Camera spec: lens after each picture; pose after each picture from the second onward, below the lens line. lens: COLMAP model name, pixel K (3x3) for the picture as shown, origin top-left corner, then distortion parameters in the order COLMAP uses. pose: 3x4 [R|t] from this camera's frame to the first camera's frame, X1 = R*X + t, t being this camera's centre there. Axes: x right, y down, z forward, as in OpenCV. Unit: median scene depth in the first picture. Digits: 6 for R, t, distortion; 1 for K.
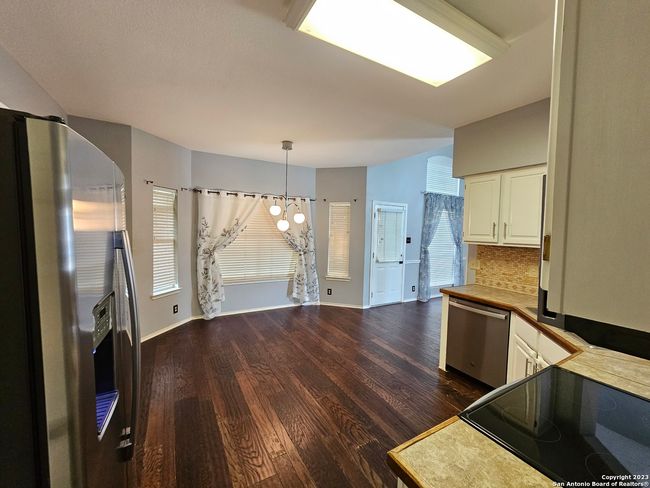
lens RADIAL K [[269.1, 0, 324.2], [0, 269.1, 246.1], [0, 0, 1]] dist [0.002100, 0.000543]
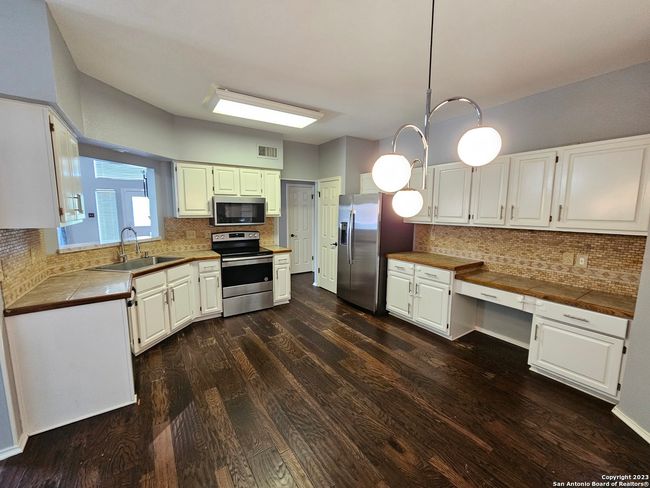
lens RADIAL K [[269.1, 0, 323.5], [0, 269.1, 242.0], [0, 0, 1]] dist [0.002100, 0.000543]
pose [[-0.997699, -0.016305, -0.065802, -0.008356], [-0.028753, 0.980793, 0.192921, -0.083641], [0.061392, 0.194369, -0.979006, 1.193434]]
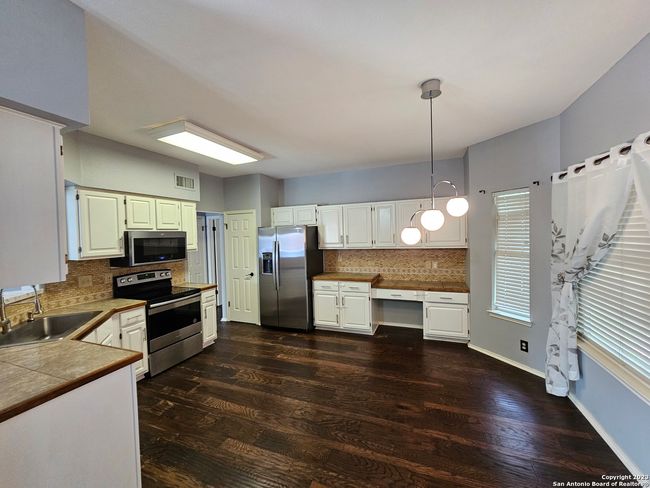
lens RADIAL K [[269.1, 0, 321.6], [0, 269.1, 243.2], [0, 0, 1]] dist [0.002100, 0.000543]
pose [[-0.791076, 0.022156, -0.611317, 0.337558], [-0.030999, 0.996608, 0.076235, -0.089327], [0.610932, 0.079258, -0.787705, 1.176134]]
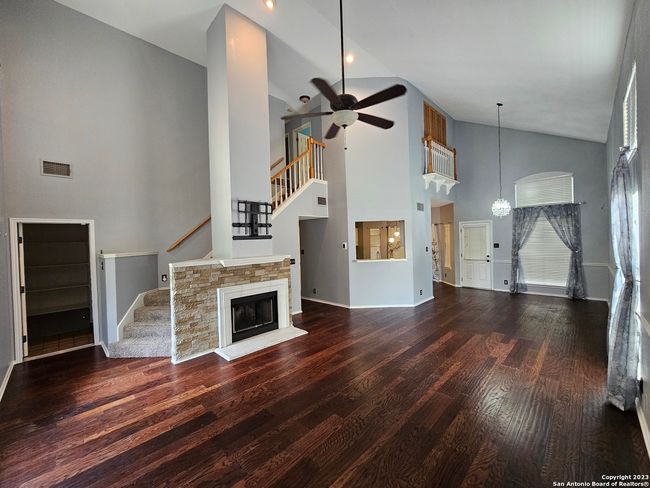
lens RADIAL K [[269.1, 0, 323.9], [0, 269.1, 245.1], [0, 0, 1]] dist [0.002100, 0.000543]
pose [[0.270563, -0.016634, -0.962559, 1.886113], [-0.034942, 0.999022, -0.027086, 0.059905], [0.962068, 0.040962, 0.269717, -0.311282]]
